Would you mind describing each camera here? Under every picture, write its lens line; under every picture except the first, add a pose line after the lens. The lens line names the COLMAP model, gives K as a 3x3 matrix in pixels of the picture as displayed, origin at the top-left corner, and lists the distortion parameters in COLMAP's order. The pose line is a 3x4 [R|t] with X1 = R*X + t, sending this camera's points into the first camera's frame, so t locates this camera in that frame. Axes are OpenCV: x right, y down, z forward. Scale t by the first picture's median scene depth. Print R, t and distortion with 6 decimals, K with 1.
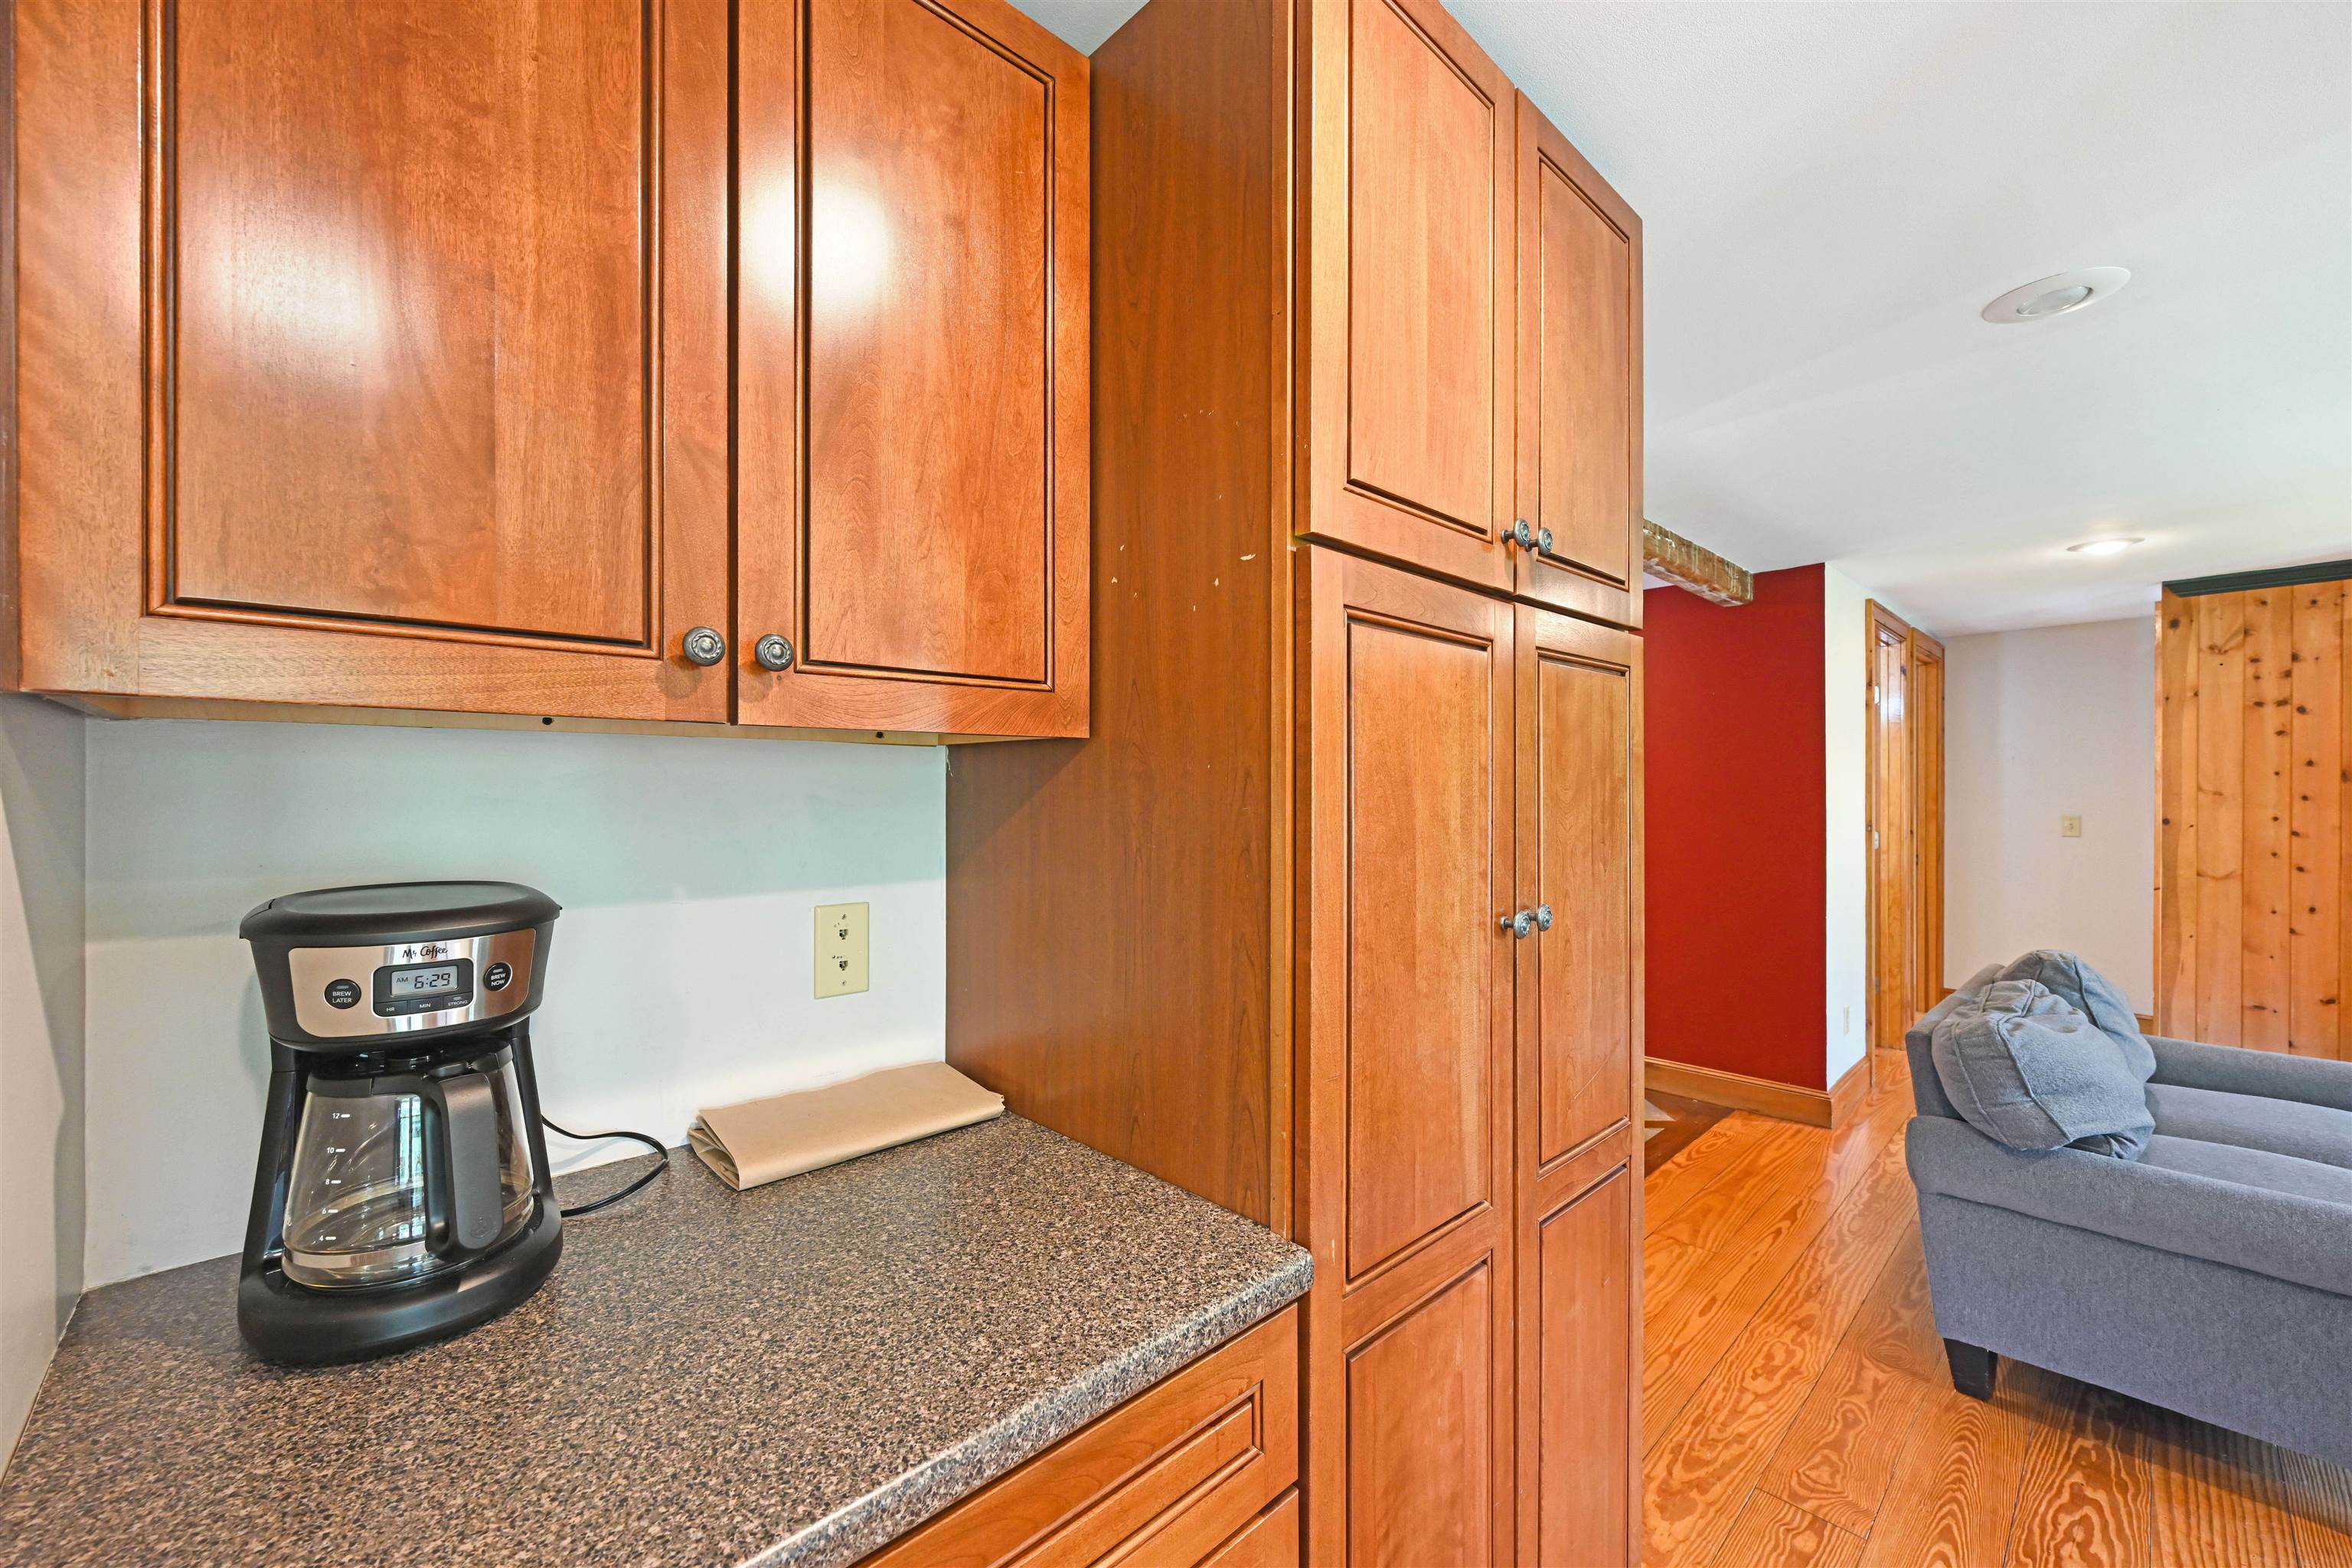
lens RADIAL K [[949.6, 0, 1181.3], [0, 949.6, 796.2], [0, 0, 1]] dist [-0.002212, 0.000501]
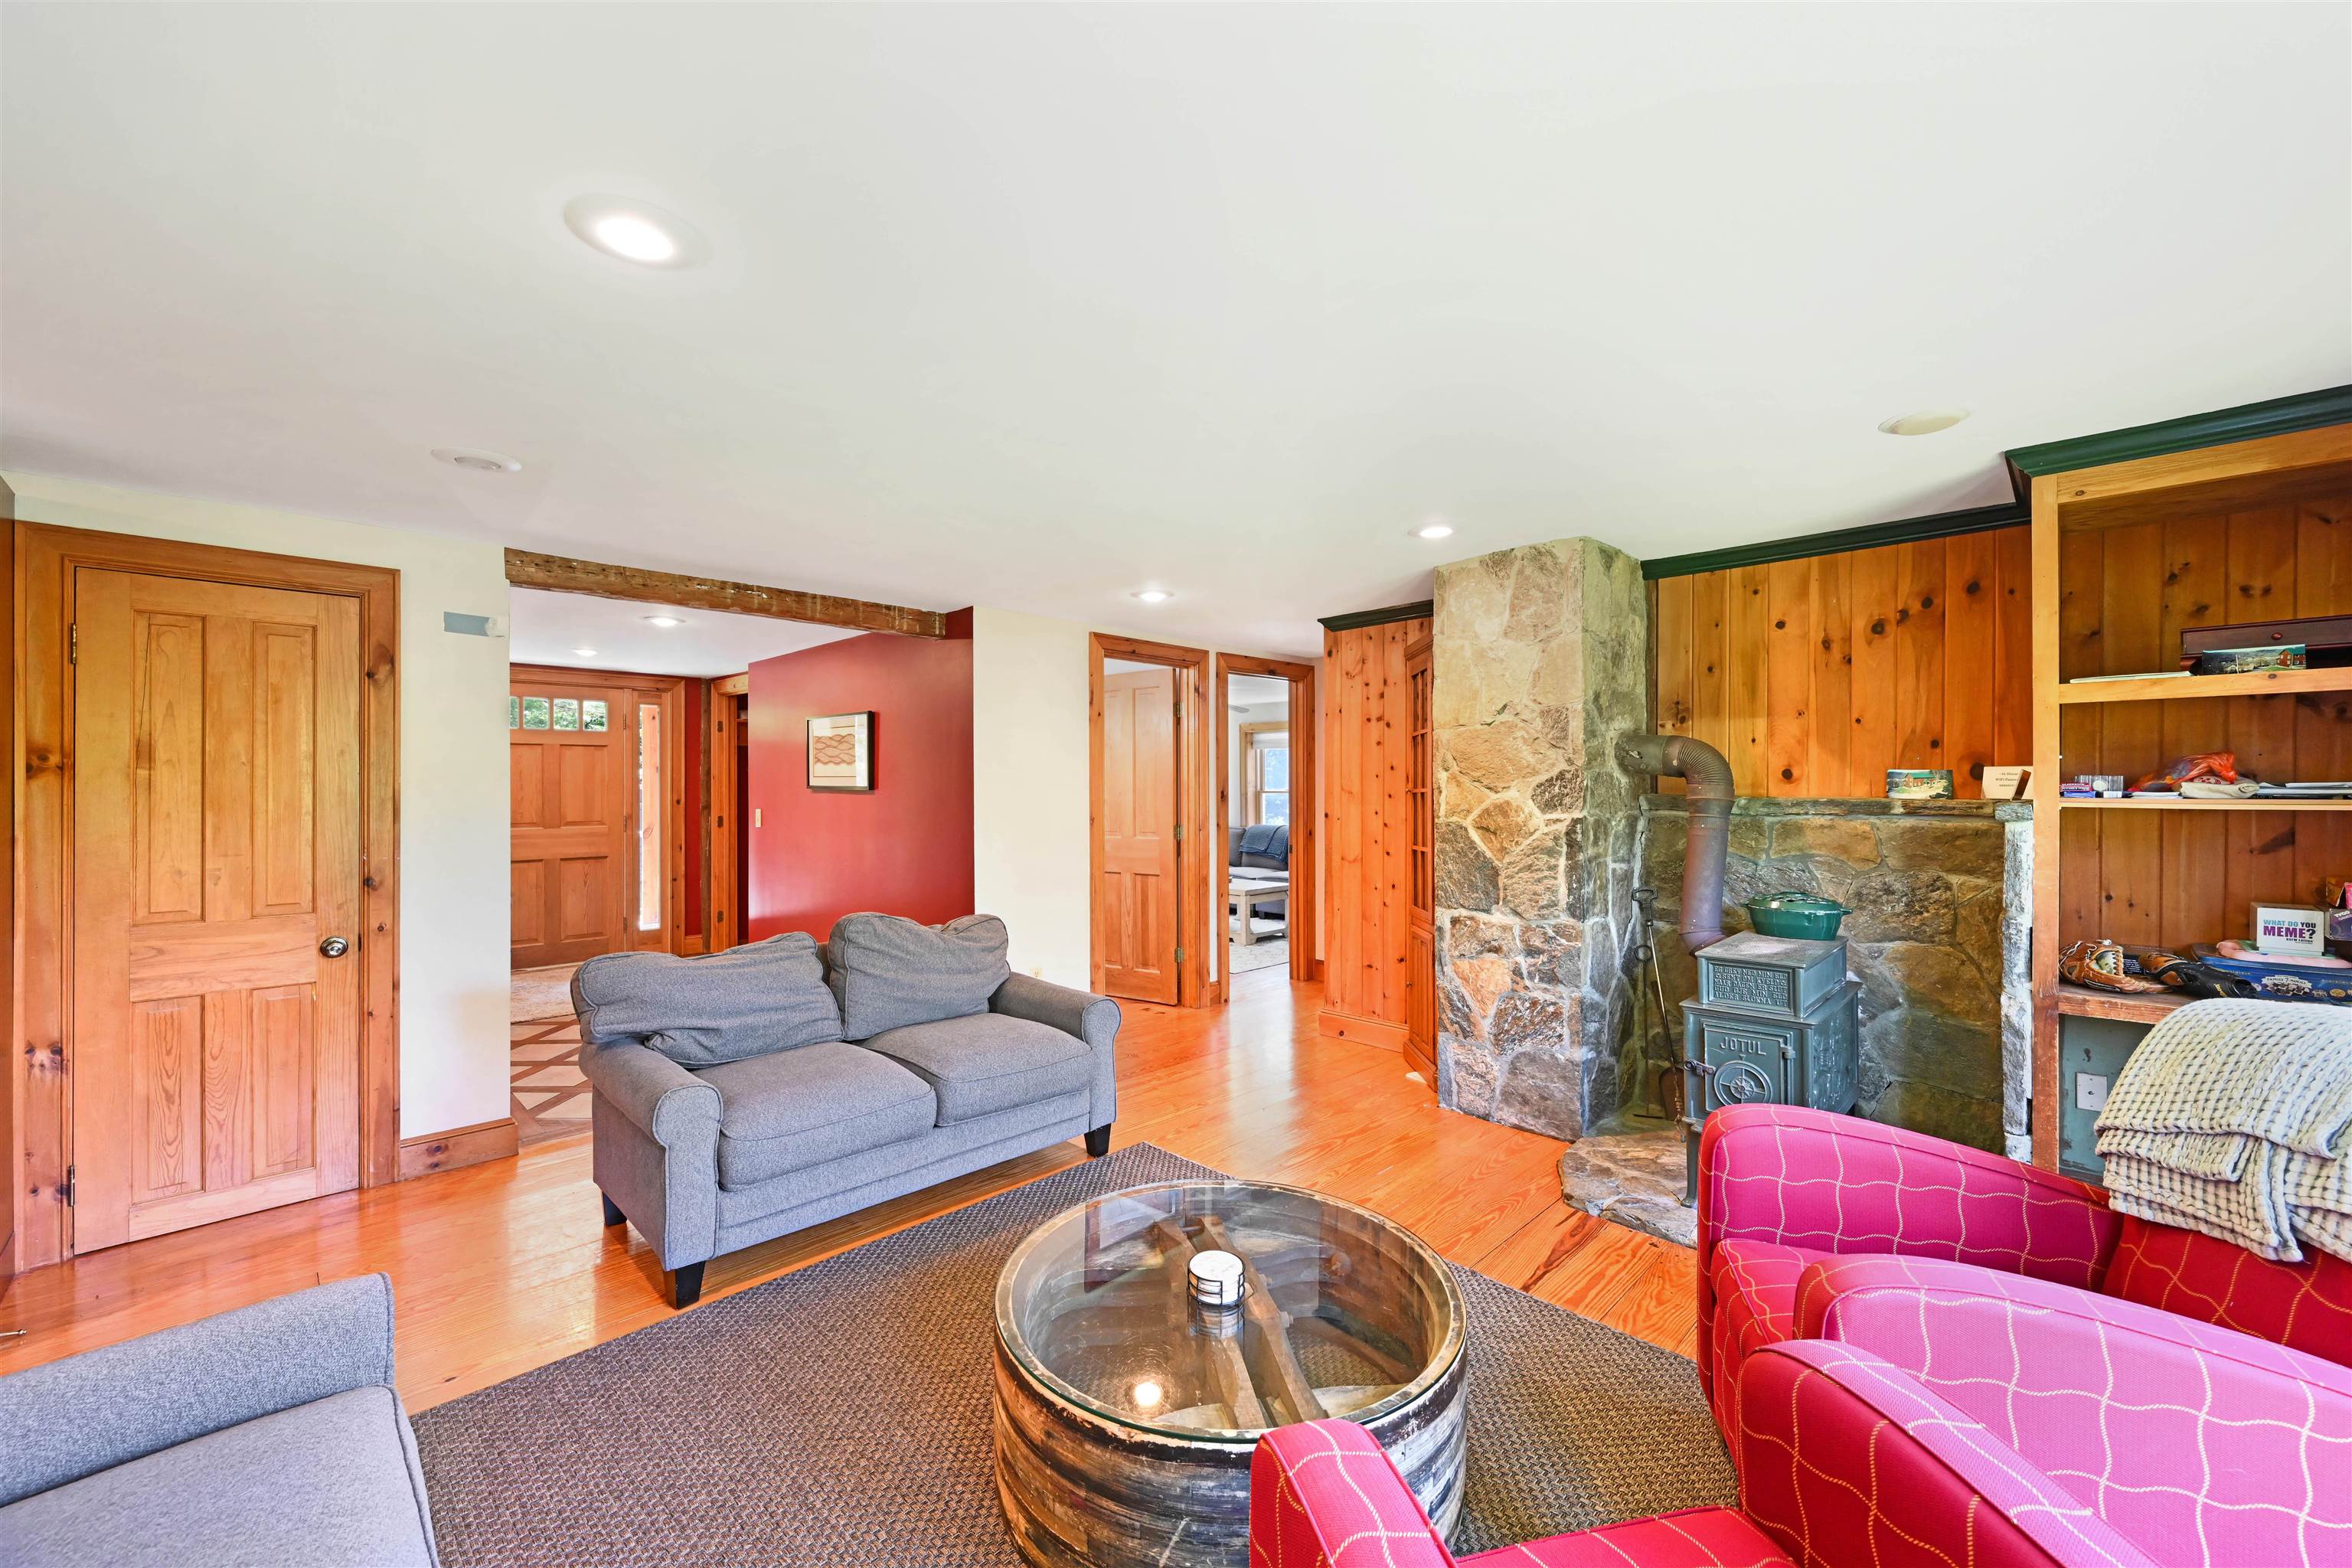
lens RADIAL K [[949.6, 0, 1197.9], [0, 949.6, 786.5], [0, 0, 1]] dist [-0.002212, 0.000501]
pose [[0.999829, -0.004011, 0.018056, 0.886420], [0.004241, 0.999910, -0.012692, 0.004059], [-0.018004, 0.012766, 0.999756, -0.226210]]
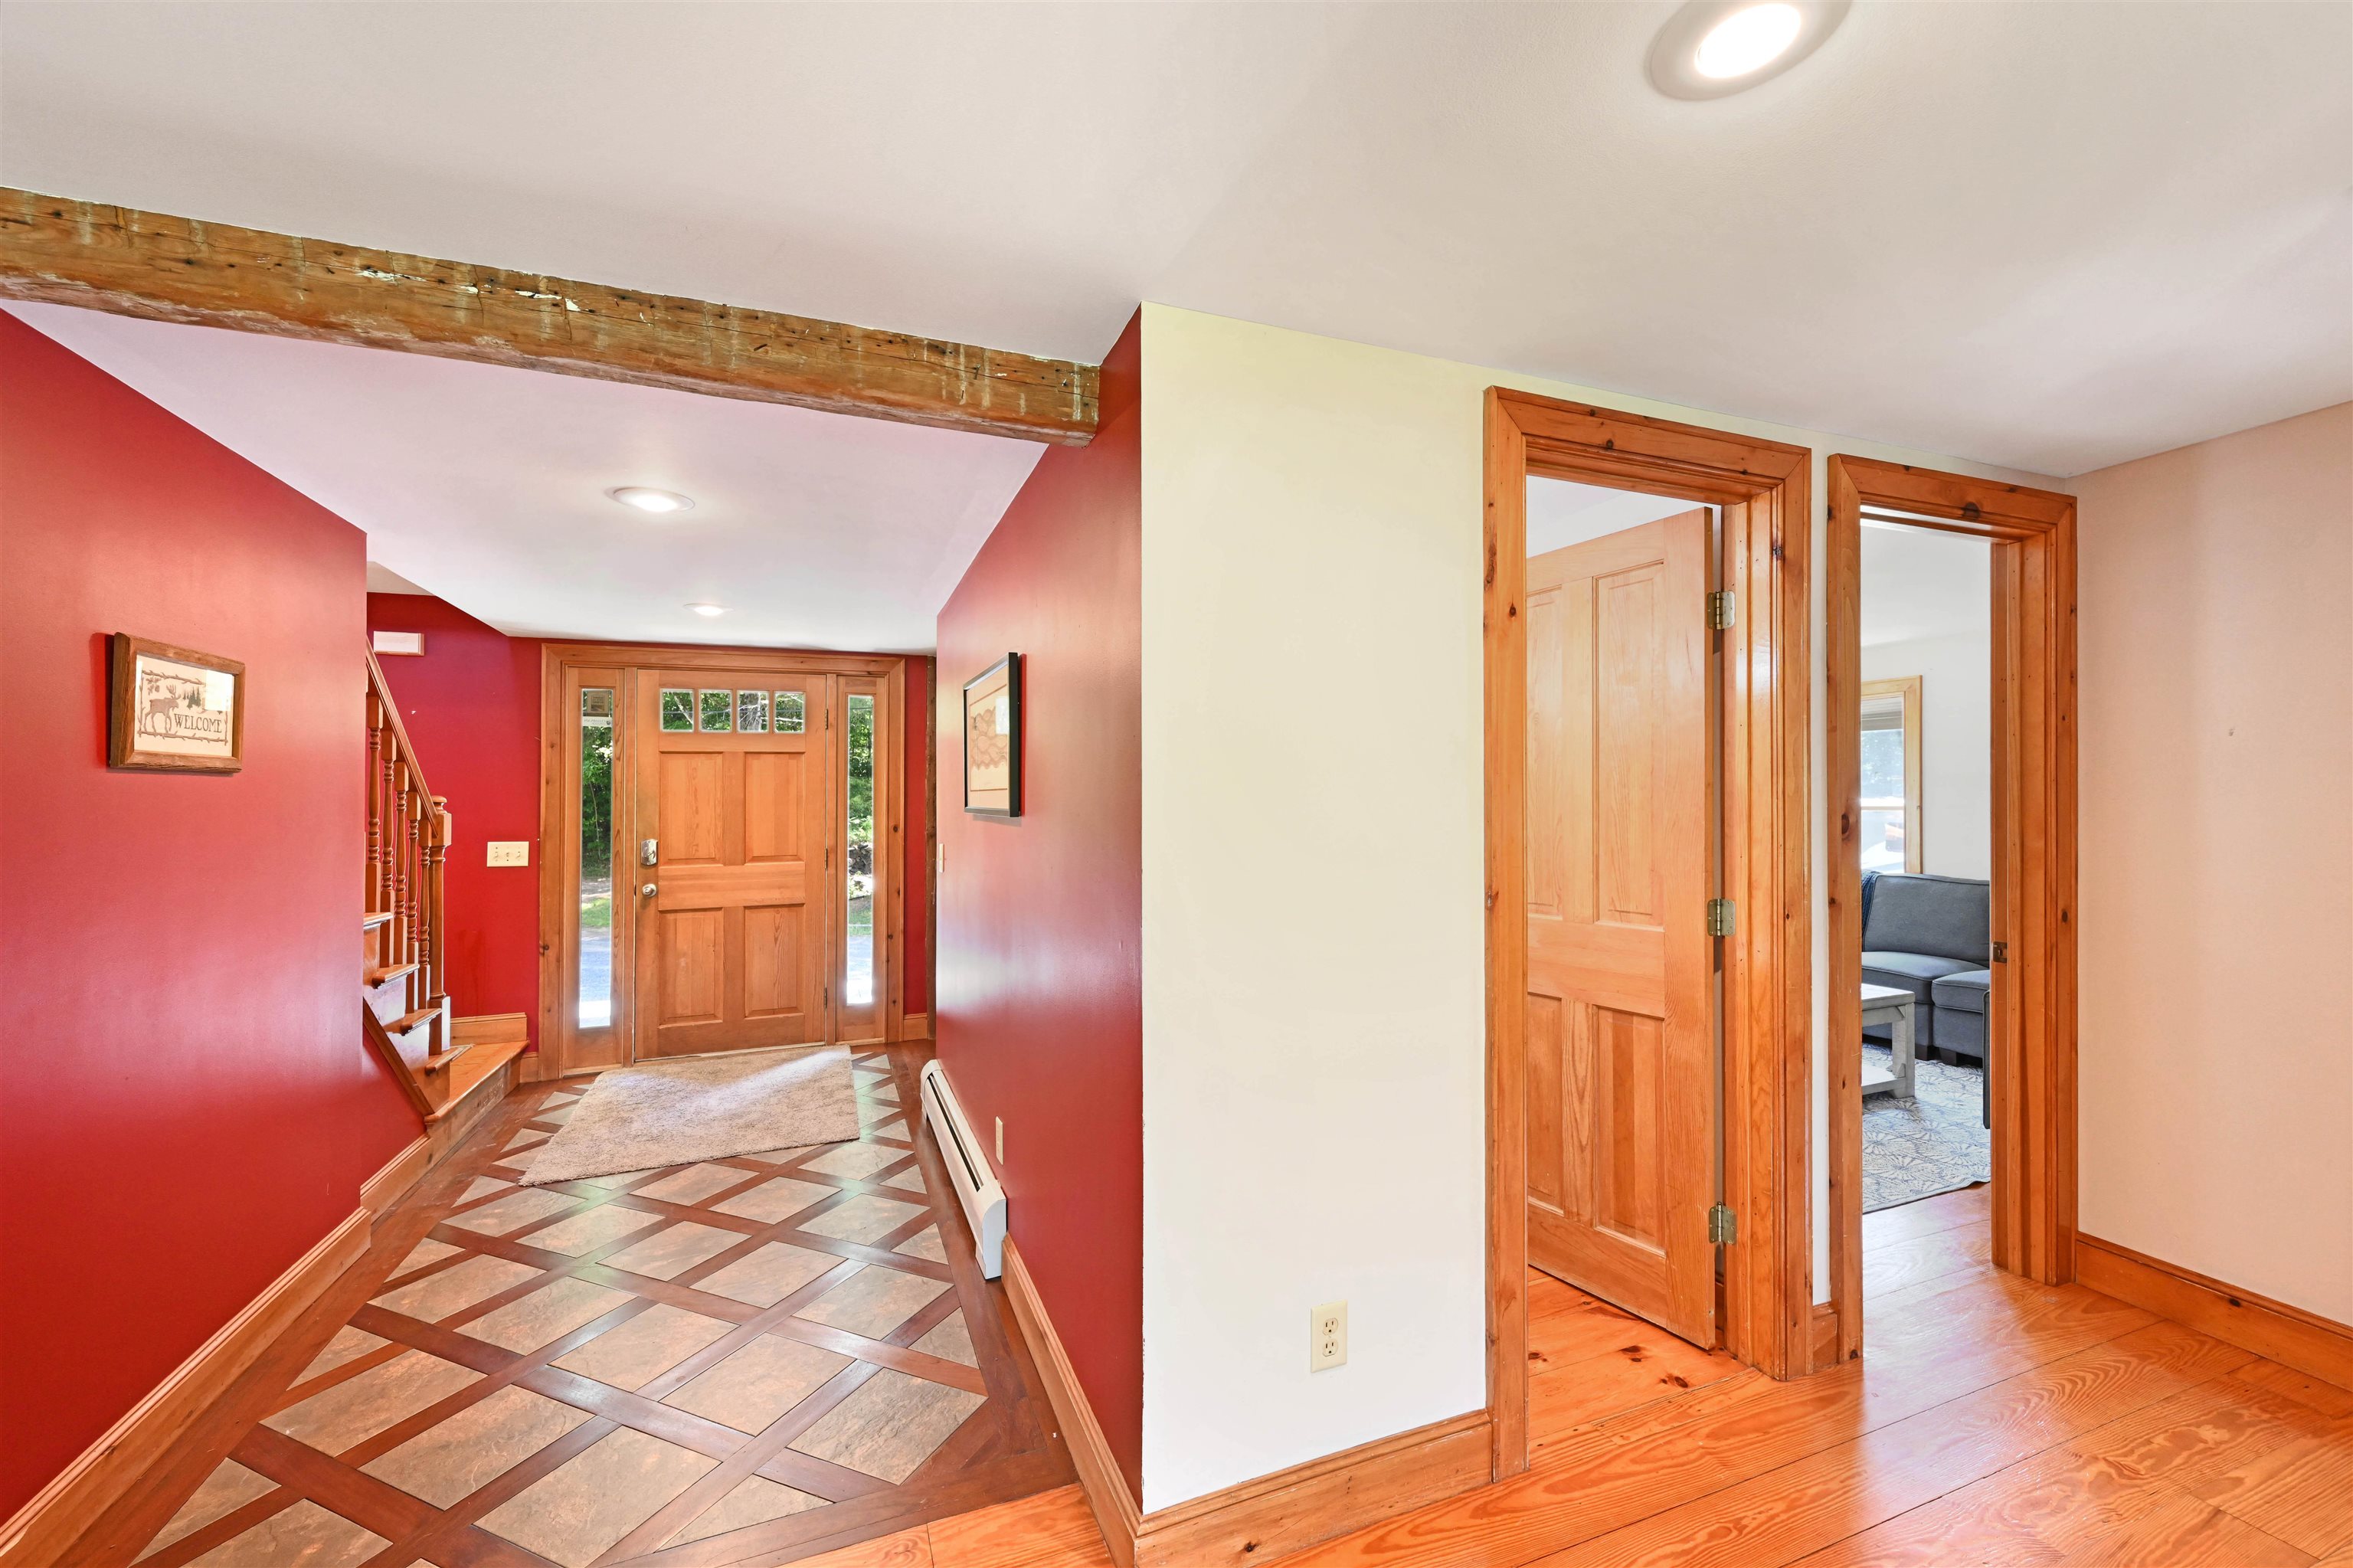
lens RADIAL K [[950.0, 0, 1195.2], [0, 950.0, 784.8], [0, 0, 1]] dist [-0.002212, 0.000501]
pose [[0.924731, -0.017379, -0.380223, 0.810424], [0.006212, 0.999513, -0.030576, -0.011600], [0.380569, 0.025913, 0.924389, 0.545782]]
